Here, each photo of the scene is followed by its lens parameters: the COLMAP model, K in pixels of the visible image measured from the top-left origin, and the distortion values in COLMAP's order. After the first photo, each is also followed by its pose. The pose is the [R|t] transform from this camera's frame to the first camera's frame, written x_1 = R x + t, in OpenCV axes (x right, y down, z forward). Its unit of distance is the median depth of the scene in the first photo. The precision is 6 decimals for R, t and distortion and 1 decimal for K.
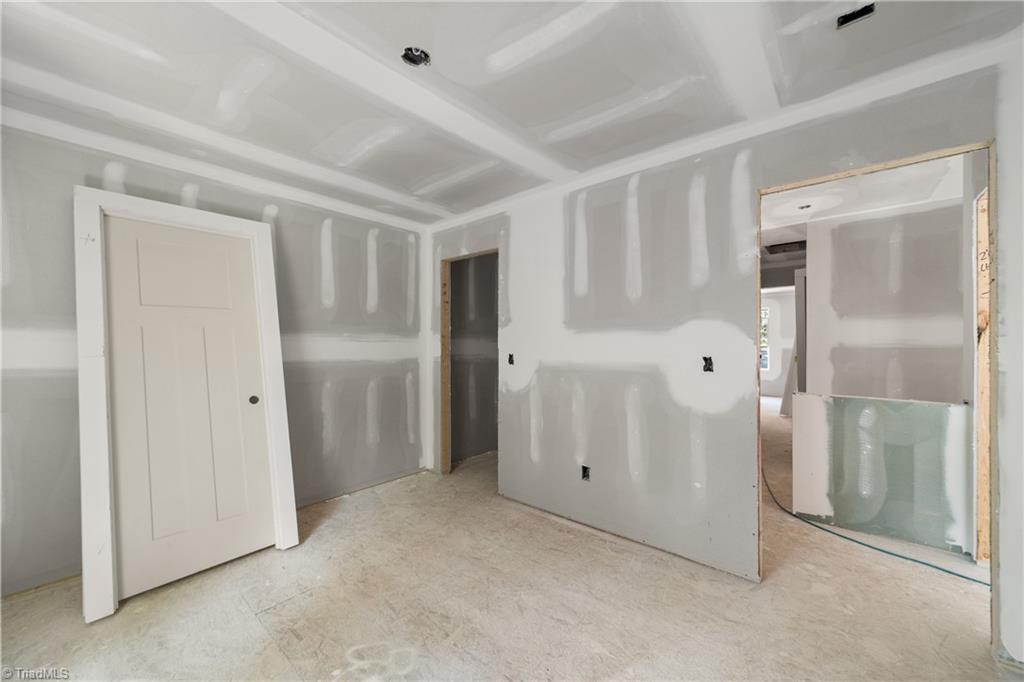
lens RADIAL K [[393.8, 0, 511.6], [0, 393.8, 349.9], [0, 0, 1]] dist [0.001604, 0.000213]
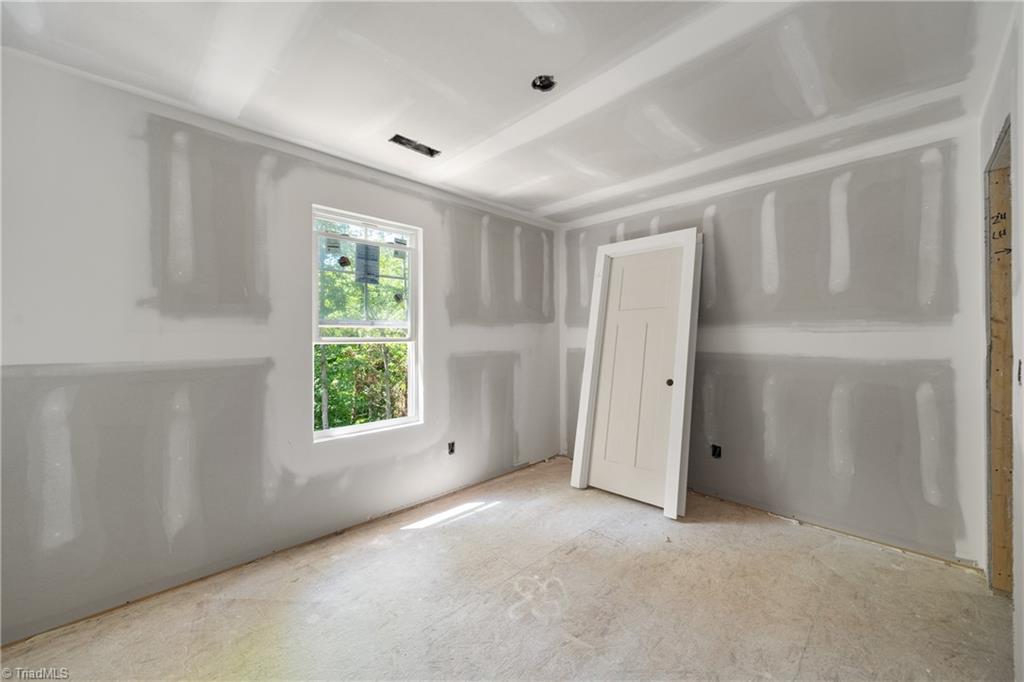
lens RADIAL K [[390.3, 0, 521.2], [0, 390.3, 338.2], [0, 0, 1]] dist [0.002101, -0.000092]
pose [[-0.072586, 0.006686, -0.997340, 0.518200], [-0.013148, 0.999884, 0.007660, -0.009599], [0.997275, 0.013669, -0.072490, 0.596590]]
